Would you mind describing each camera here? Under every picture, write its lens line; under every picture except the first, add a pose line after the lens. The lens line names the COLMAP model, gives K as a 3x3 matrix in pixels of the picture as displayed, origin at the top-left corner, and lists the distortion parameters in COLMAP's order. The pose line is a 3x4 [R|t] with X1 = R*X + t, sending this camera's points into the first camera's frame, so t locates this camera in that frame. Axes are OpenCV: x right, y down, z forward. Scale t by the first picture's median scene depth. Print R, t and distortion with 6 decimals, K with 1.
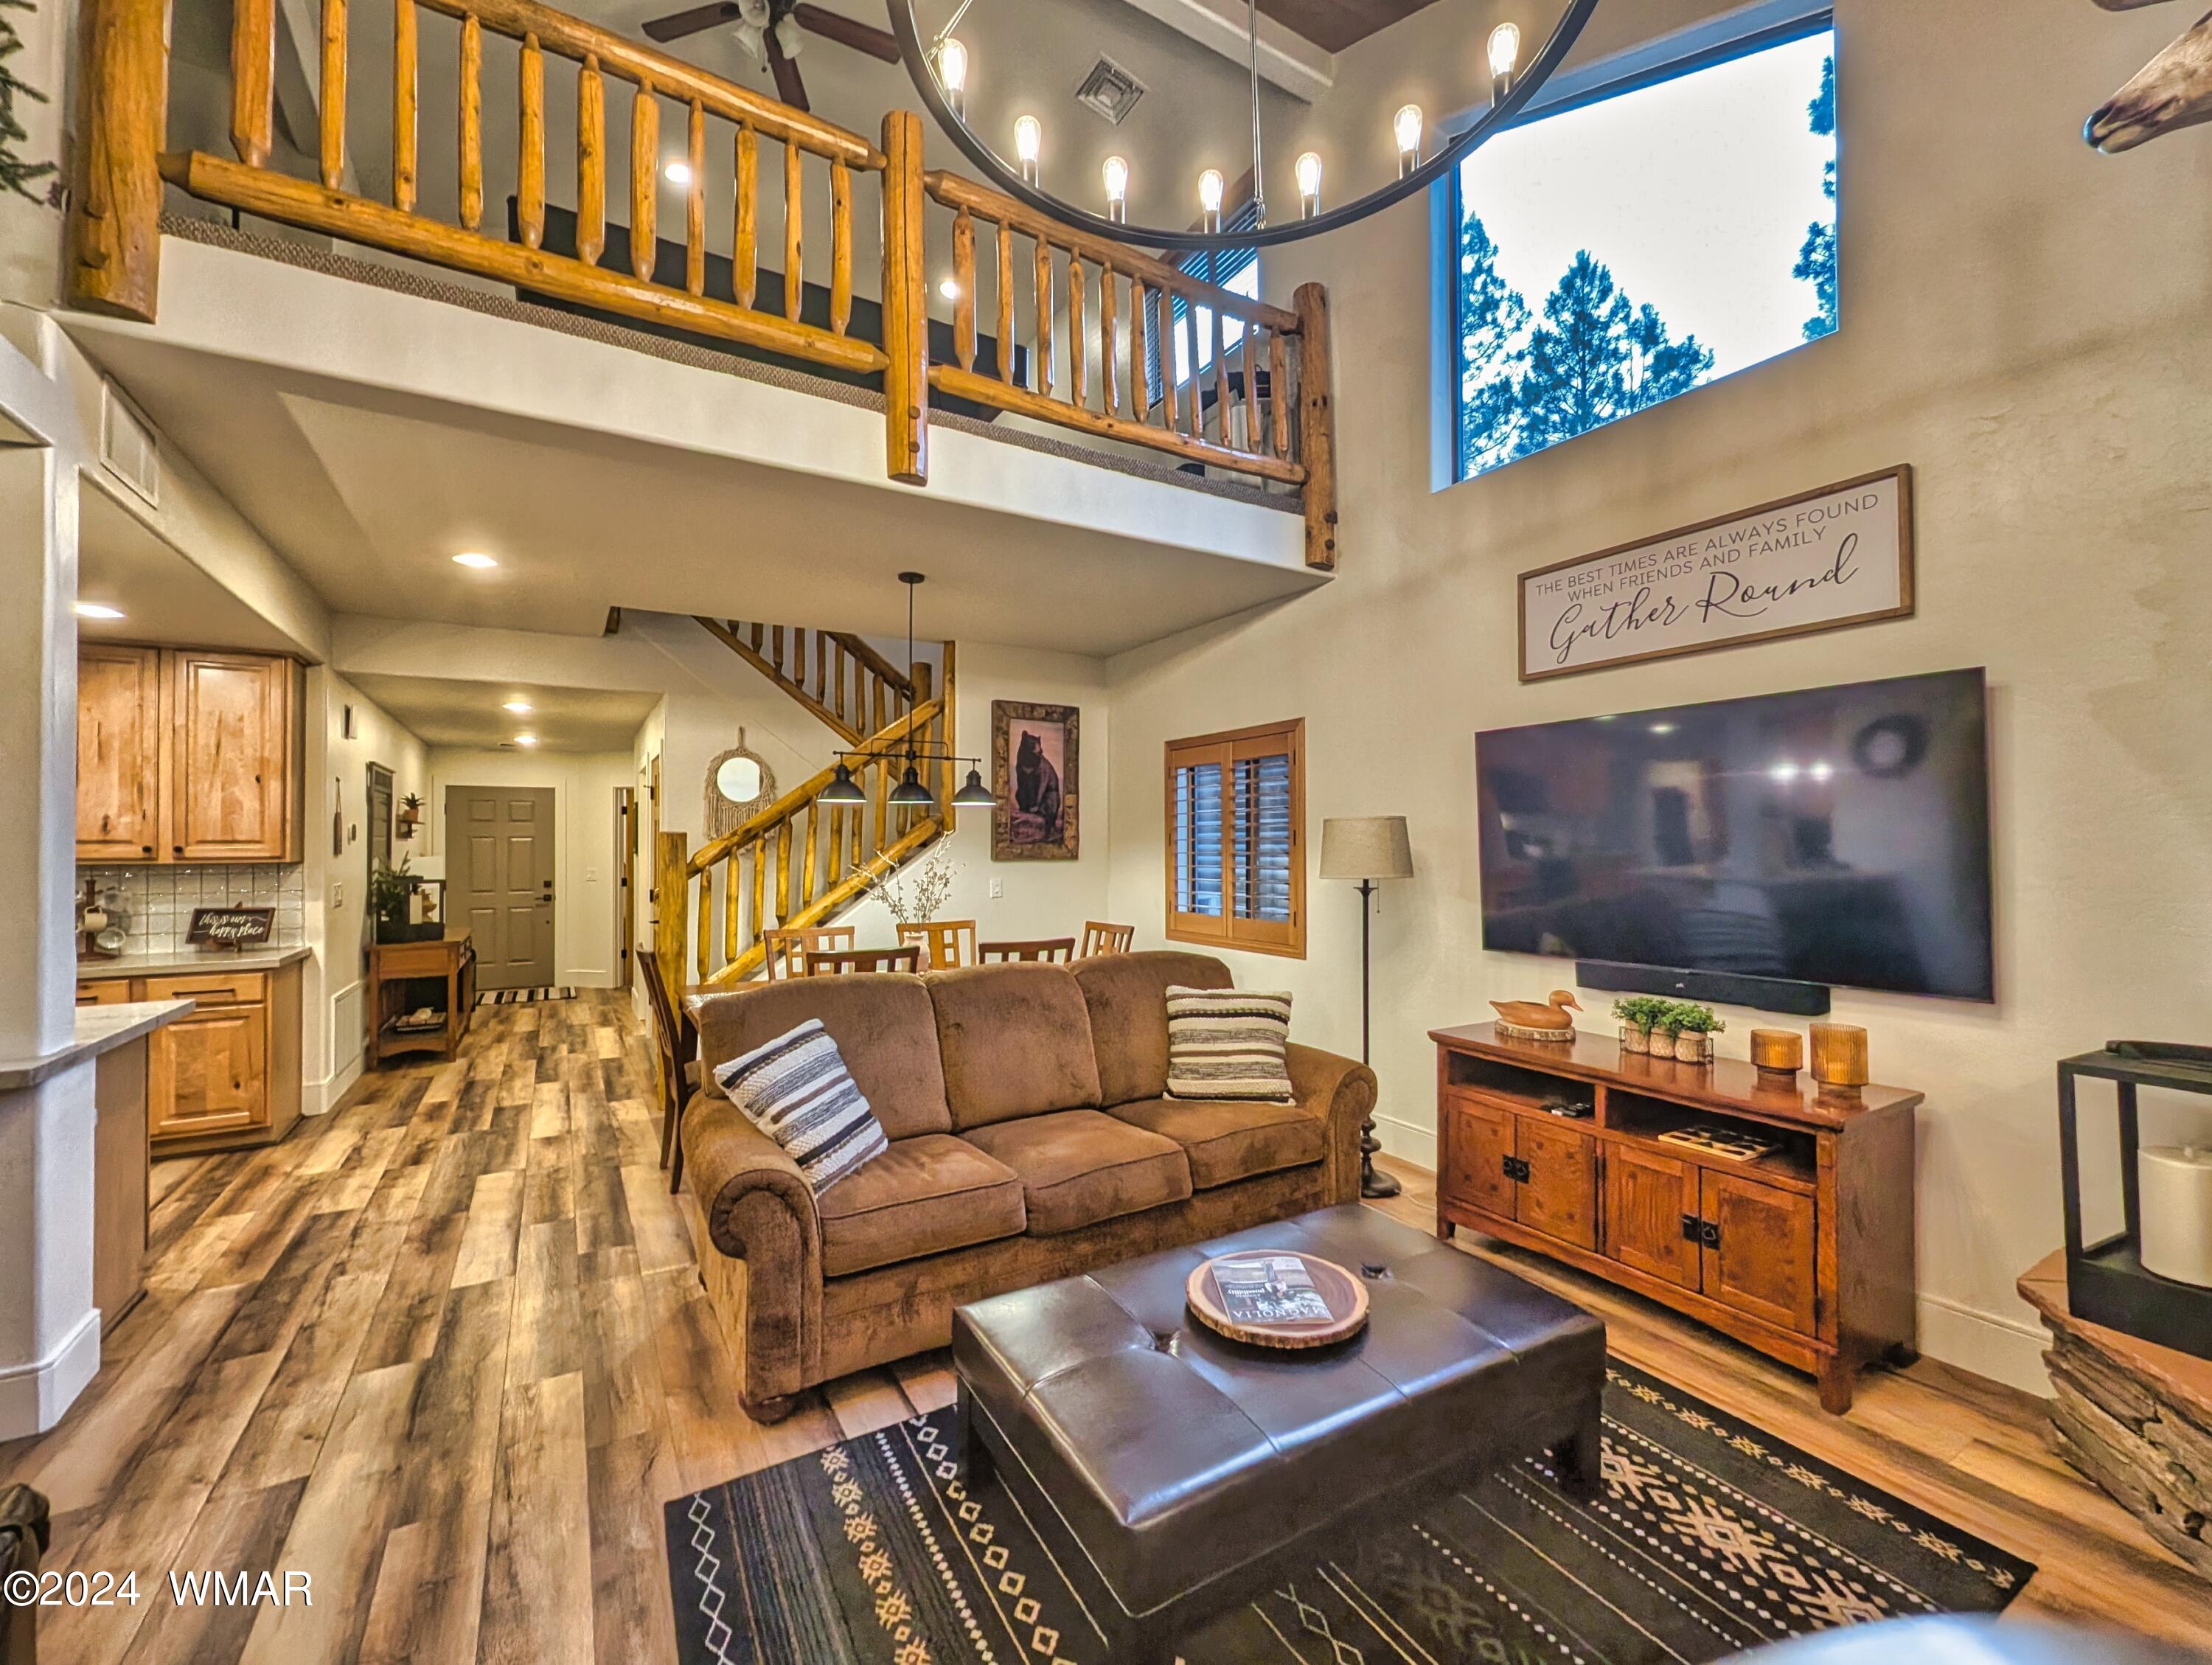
lens RADIAL K [[919.0, 0, 1110.6], [0, 919.0, 833.4], [0, 0, 1]] dist [0.004920, -0.000204]
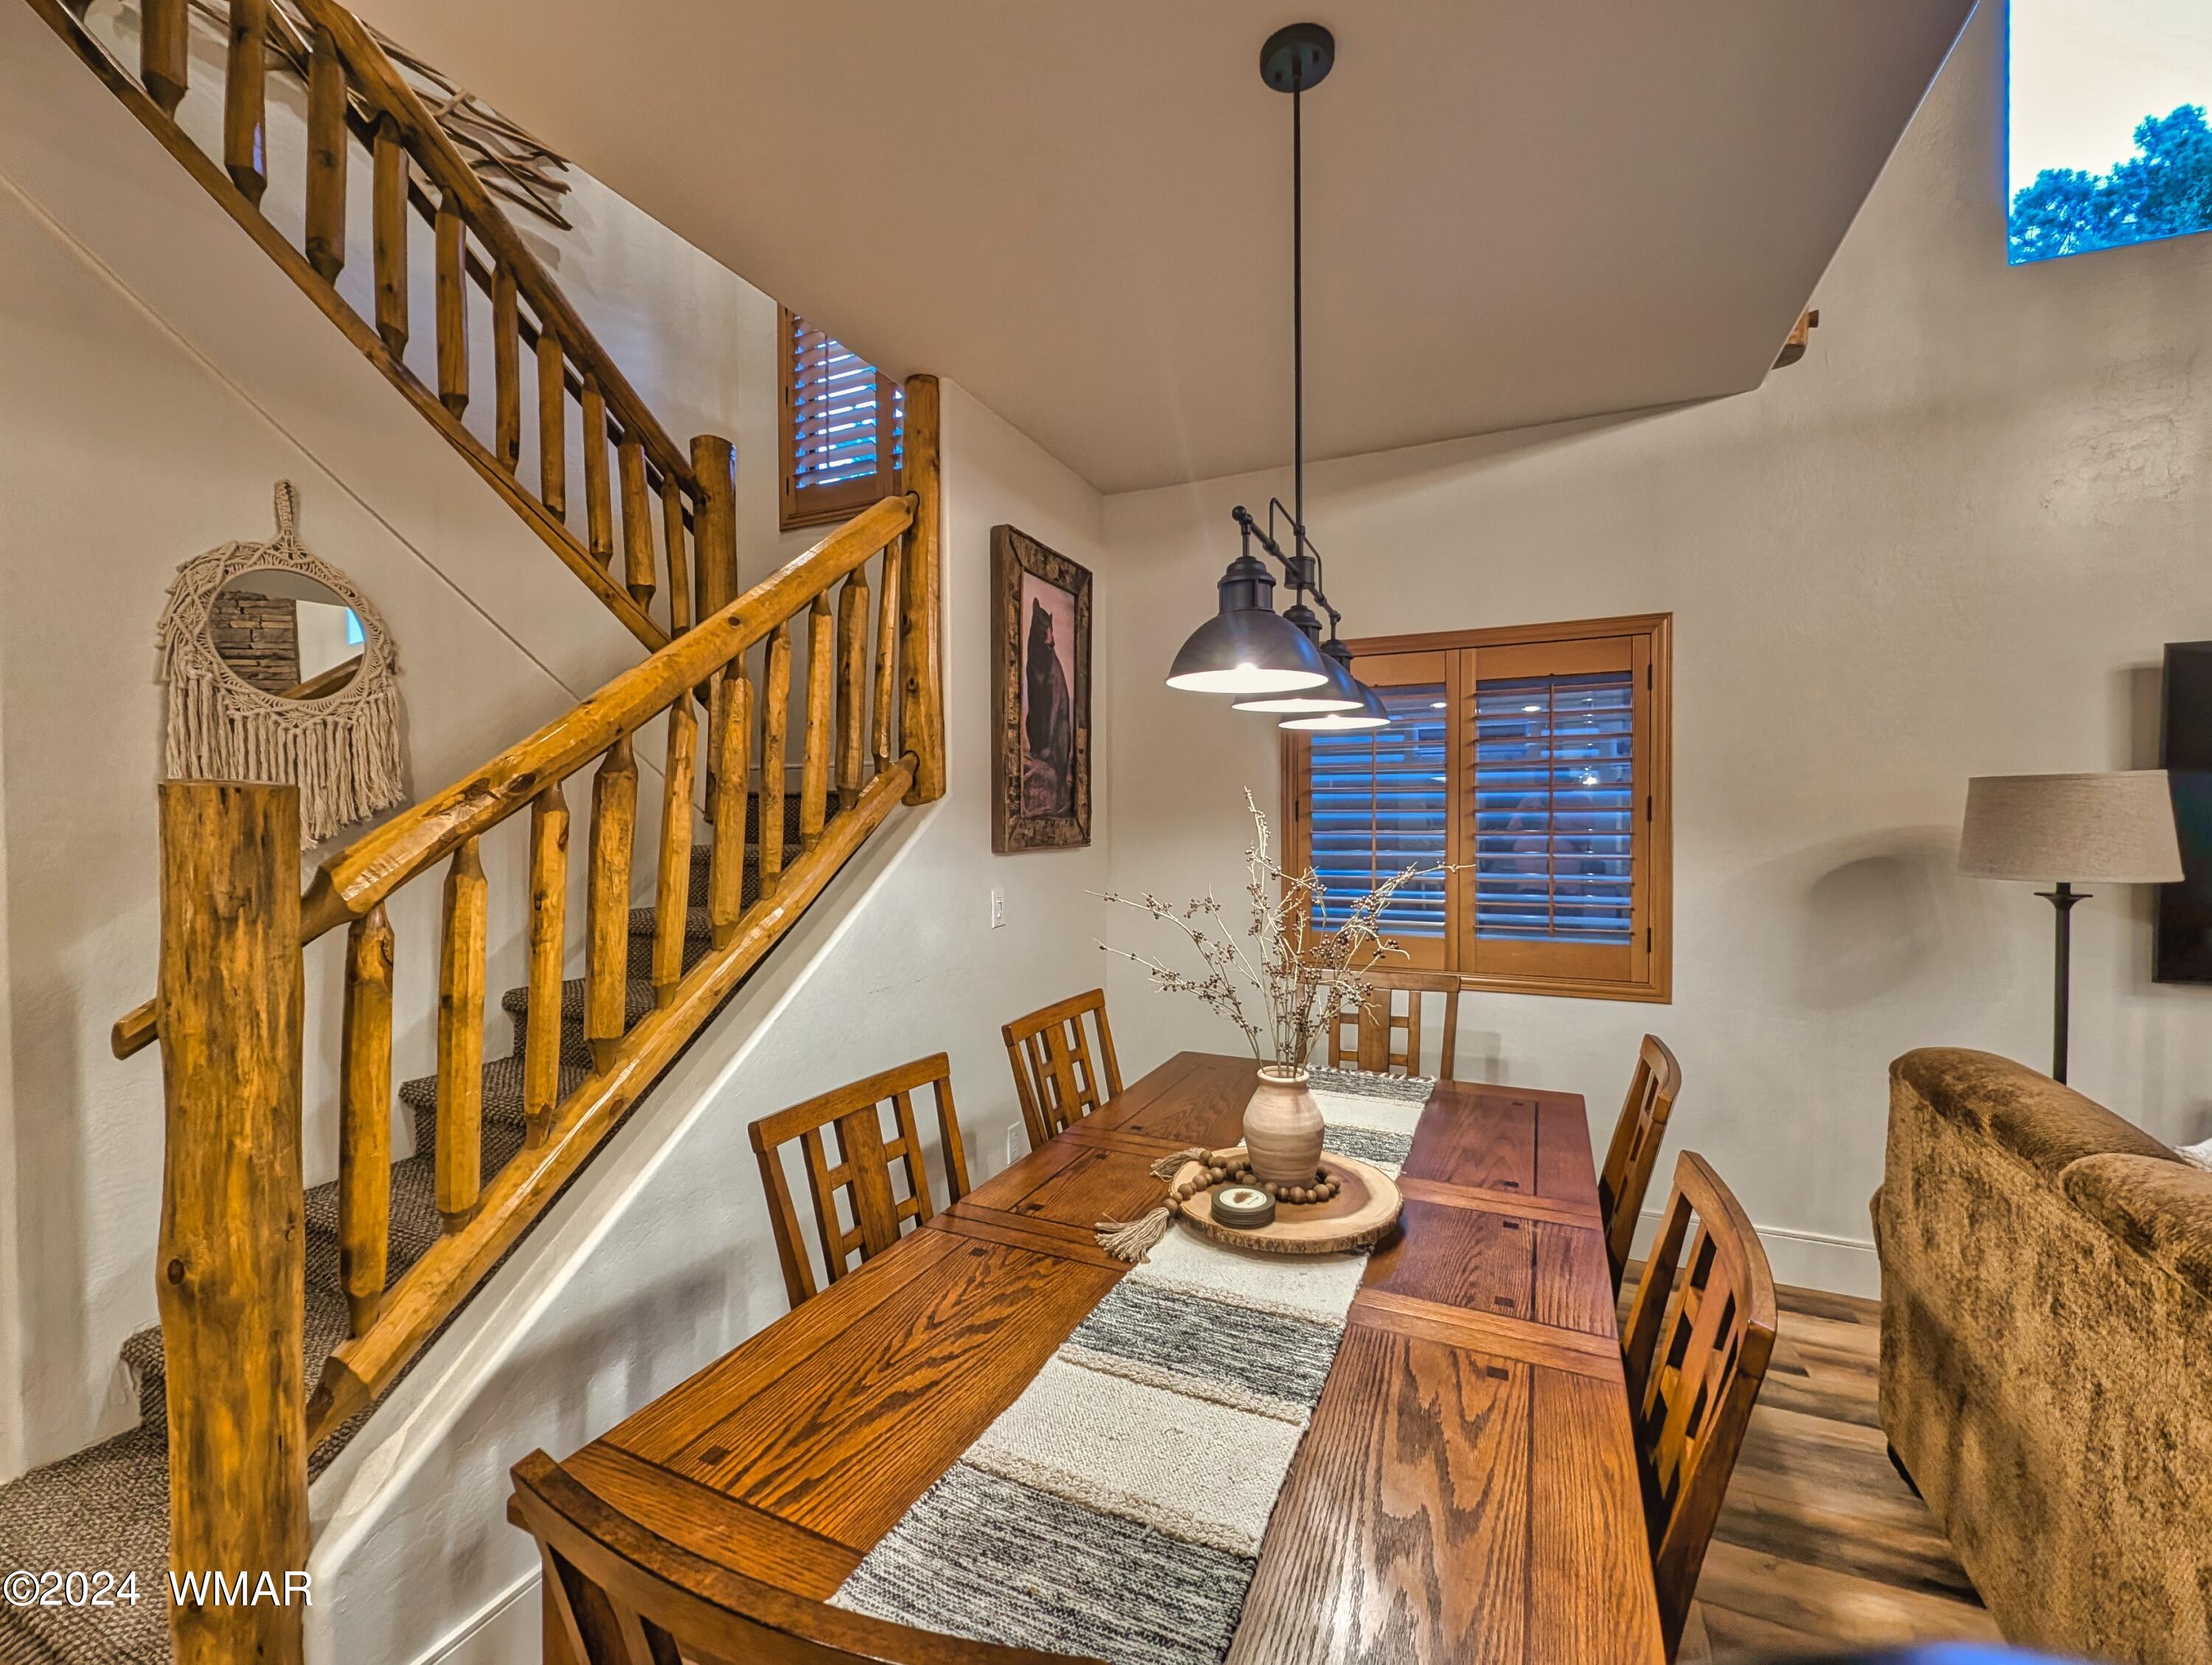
lens RADIAL K [[919.0, 0, 1110.6], [0, 919.0, 833.4], [0, 0, 1]] dist [0.004920, -0.000204]
pose [[0.821962, -0.013439, 0.569384, -0.498717], [-0.005018, 0.999512, 0.030835, 0.005066], [-0.569520, -0.028202, 0.821493, 0.779636]]
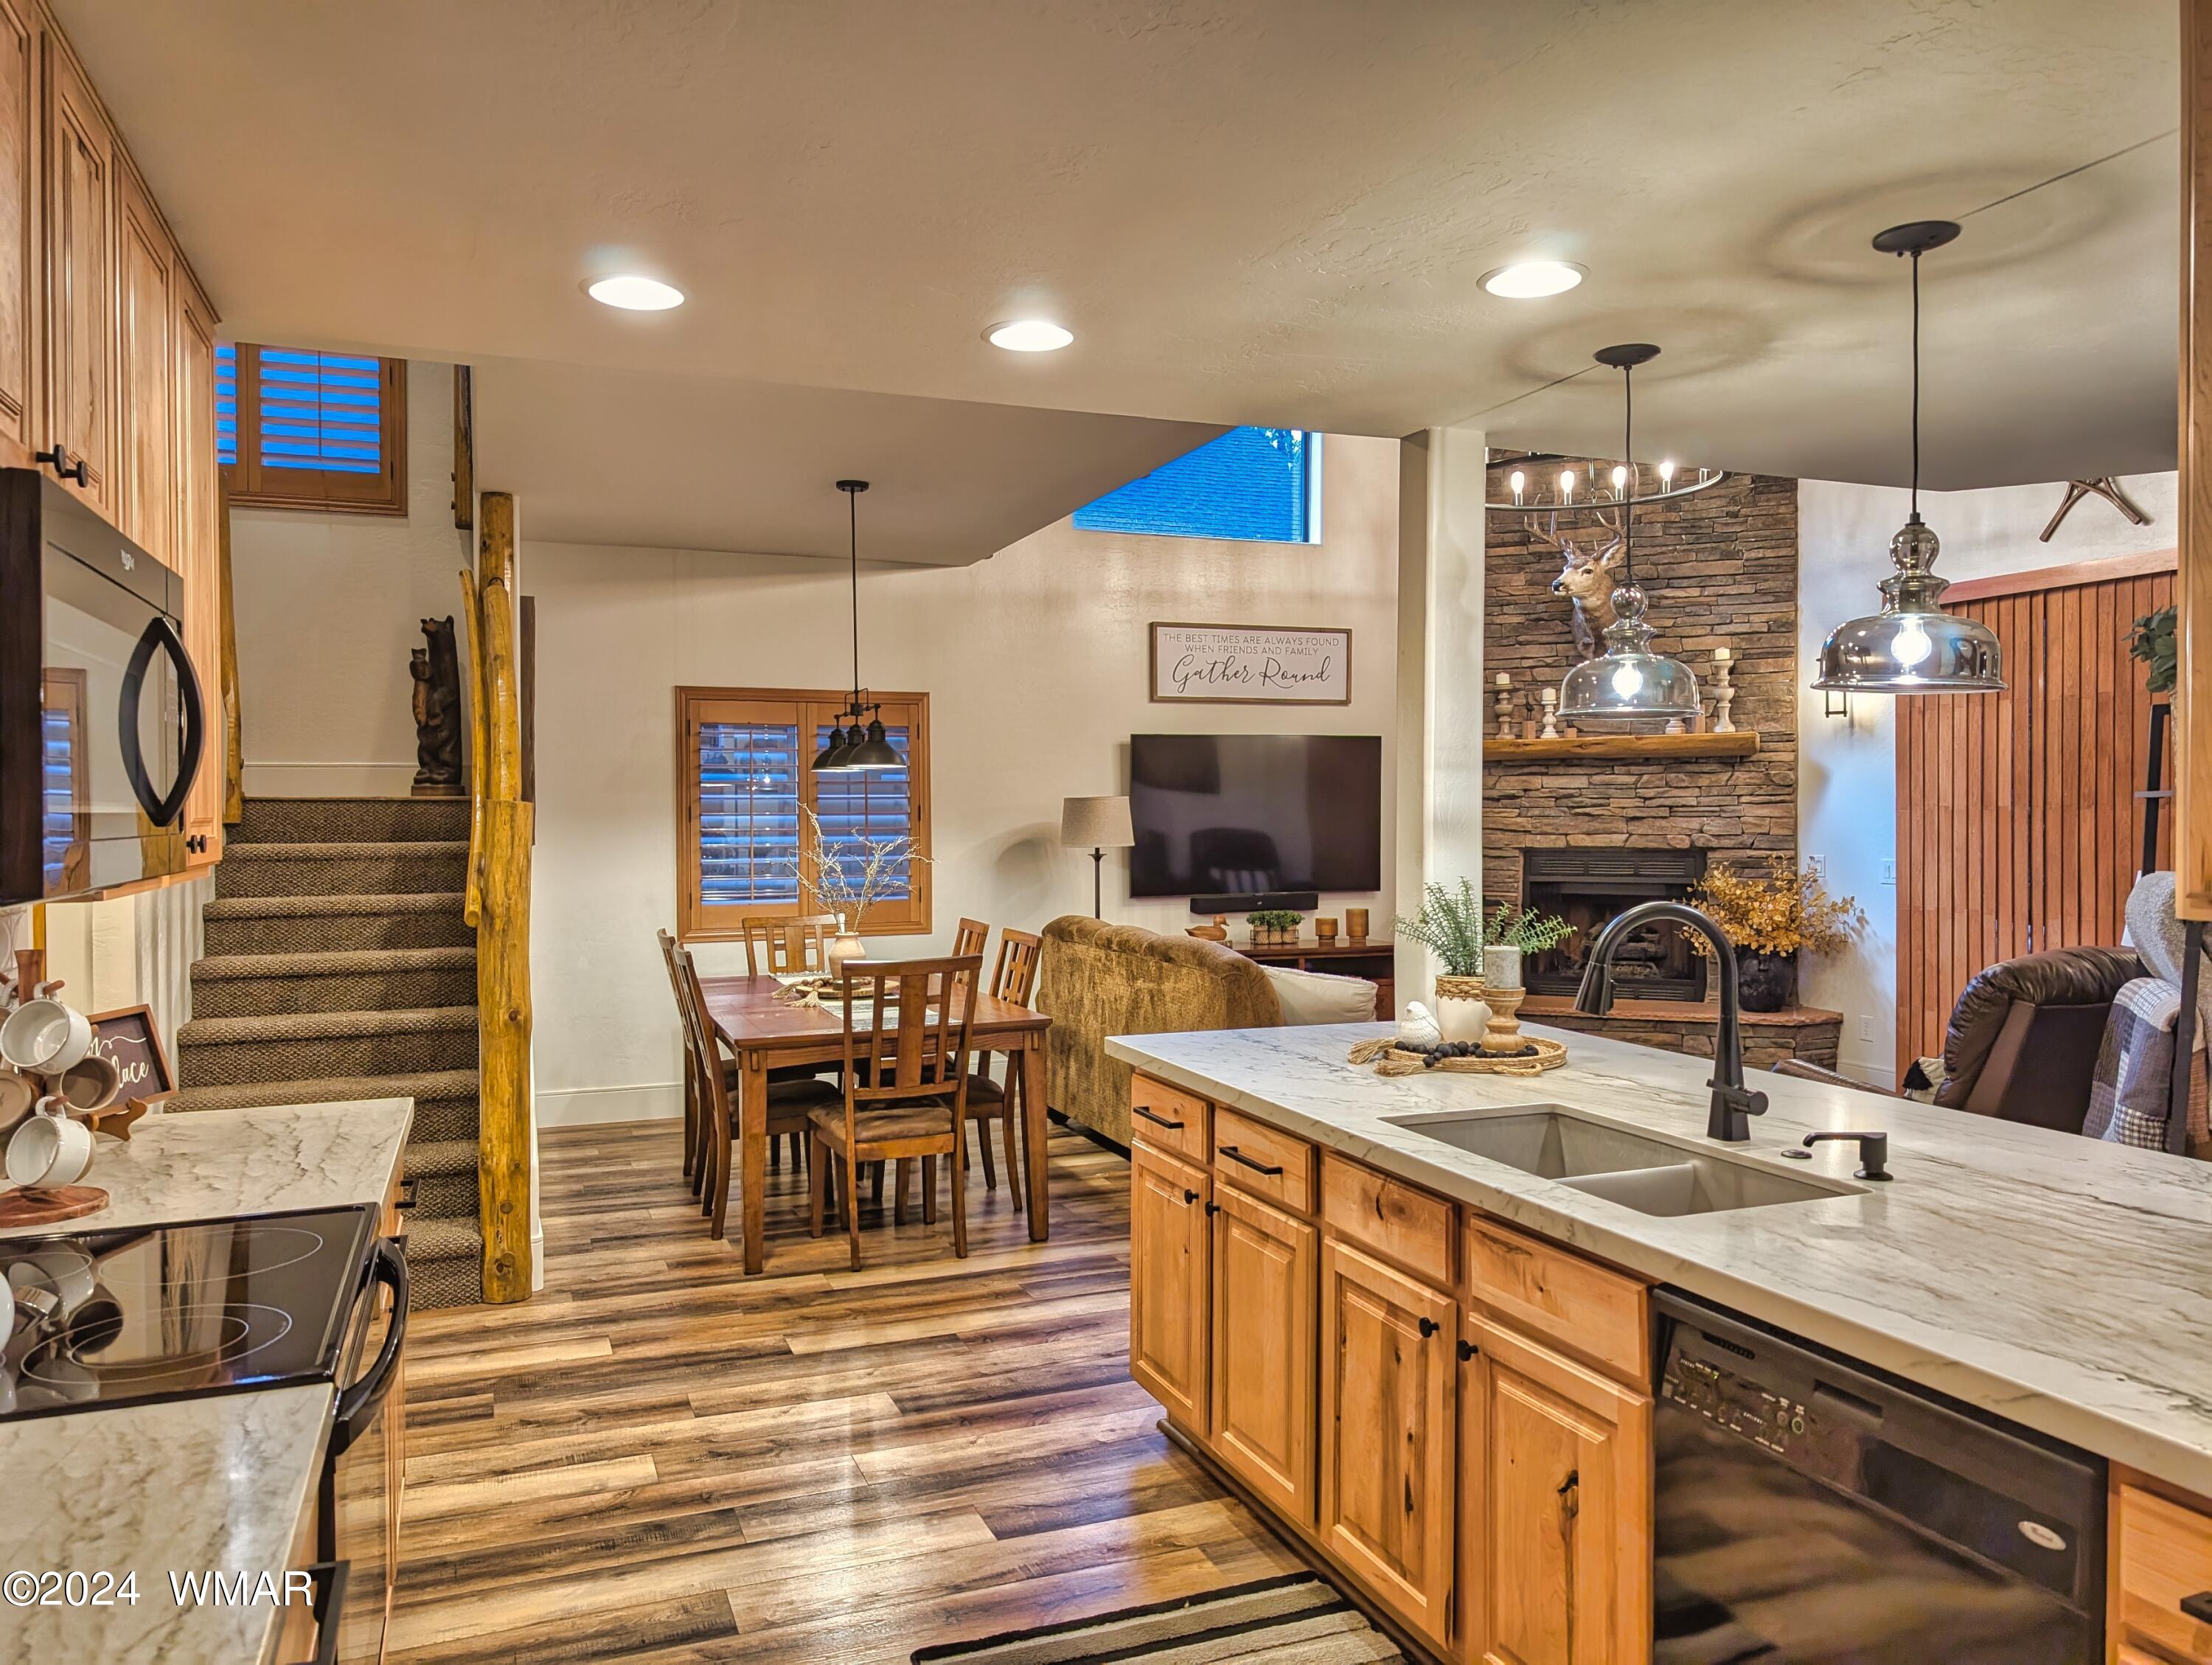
lens RADIAL K [[1592.5, 0, 1115.5], [0, 1592.5, 820.6], [0, 0, 1]] dist [0.013274, -0.001677]
pose [[0.160511, -0.004052, 0.987026, -1.613068], [-0.008852, 0.999945, 0.005544, 0.001587], [-0.986994, -0.009627, 0.160467, 0.577693]]
